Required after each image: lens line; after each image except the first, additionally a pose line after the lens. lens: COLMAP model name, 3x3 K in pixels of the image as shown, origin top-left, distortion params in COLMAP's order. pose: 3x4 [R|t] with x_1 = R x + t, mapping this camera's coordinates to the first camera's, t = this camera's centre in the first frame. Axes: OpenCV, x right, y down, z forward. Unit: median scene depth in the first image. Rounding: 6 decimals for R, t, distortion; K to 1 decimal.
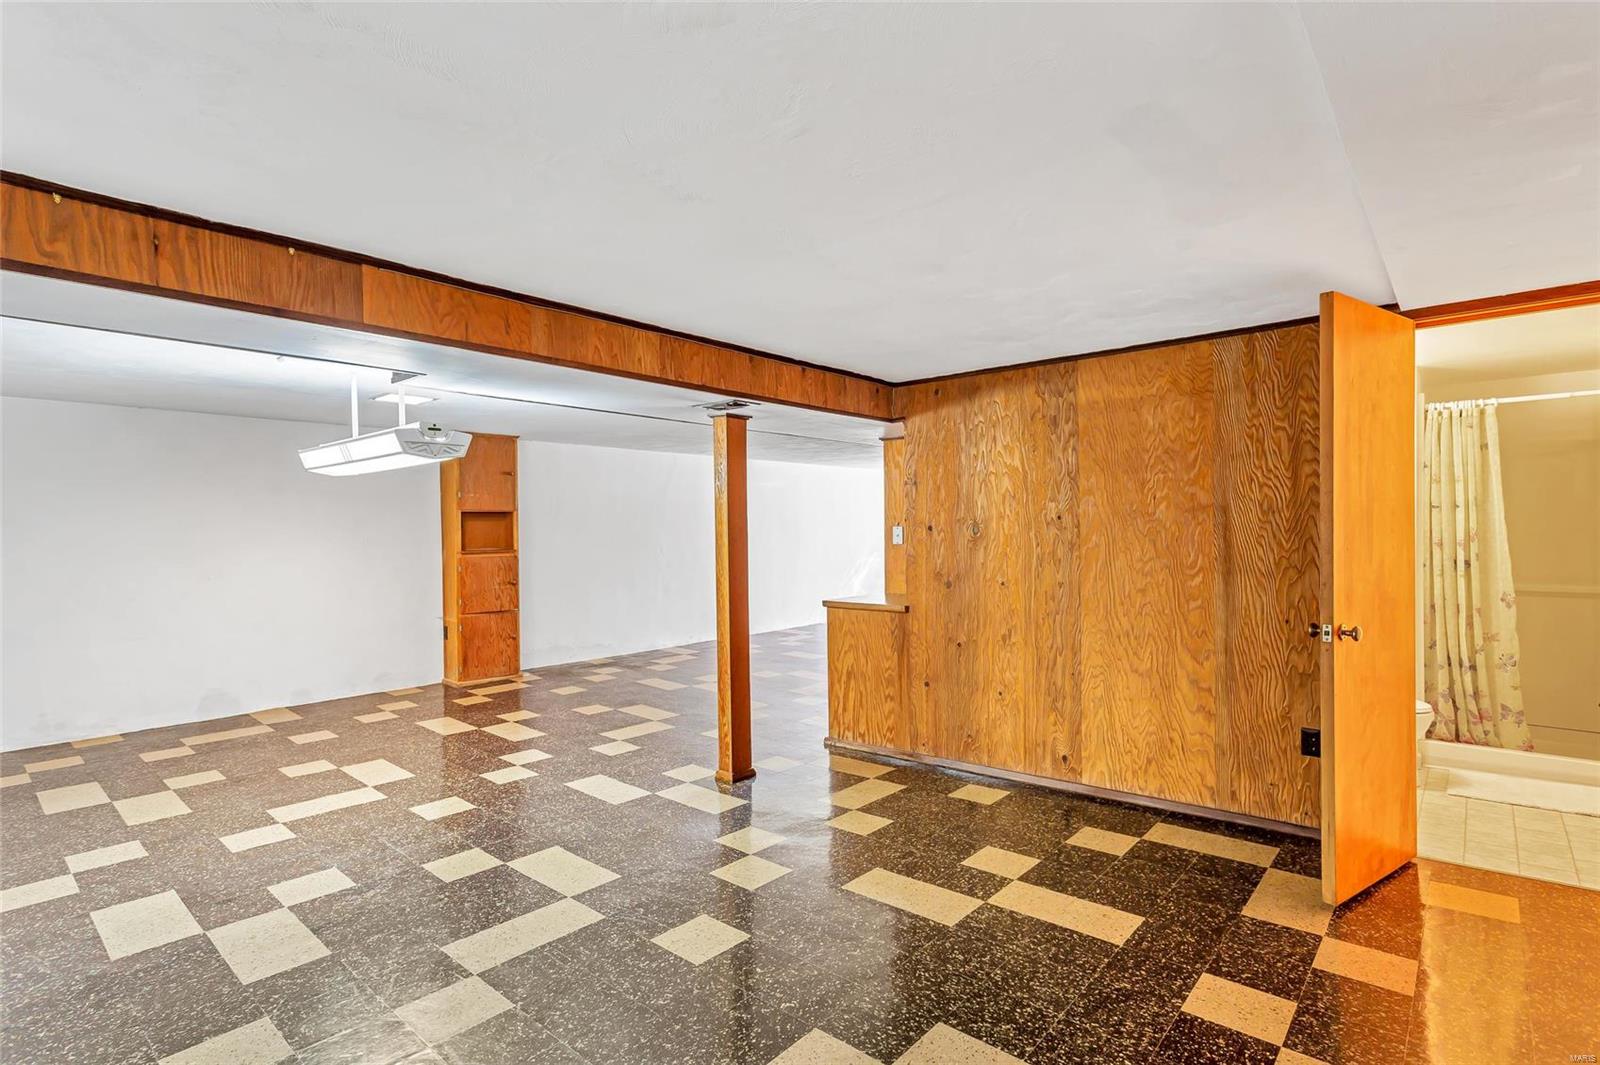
lens RADIAL K [[778.6, 0, 797.6], [0, 778.6, 536.9], [0, 0, 1]] dist [-0.001487, 0.001707]
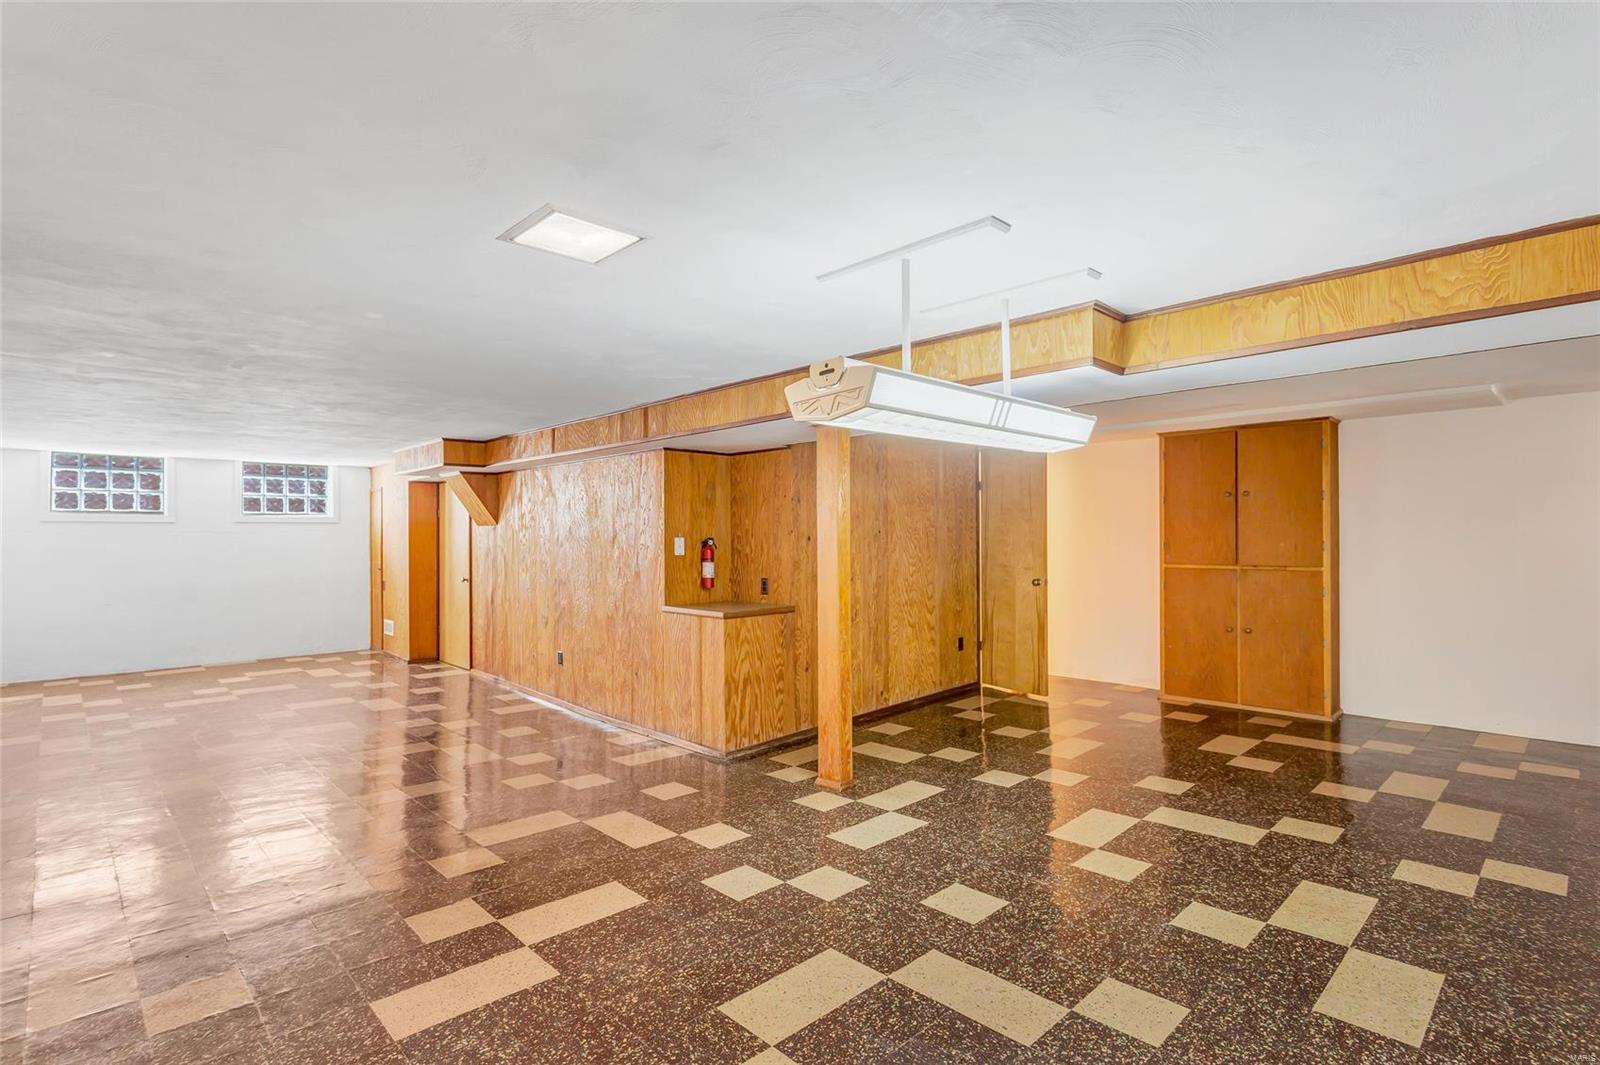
lens RADIAL K [[778.6, 0, 796.8], [0, 778.6, 524.5], [0, 0, 1]] dist [-0.001487, 0.001707]
pose [[0.077731, 0.028393, 0.996570, -1.144003], [0.018502, 0.999381, -0.029916, 0.003833], [-0.996803, 0.020764, 0.077158, 1.022822]]
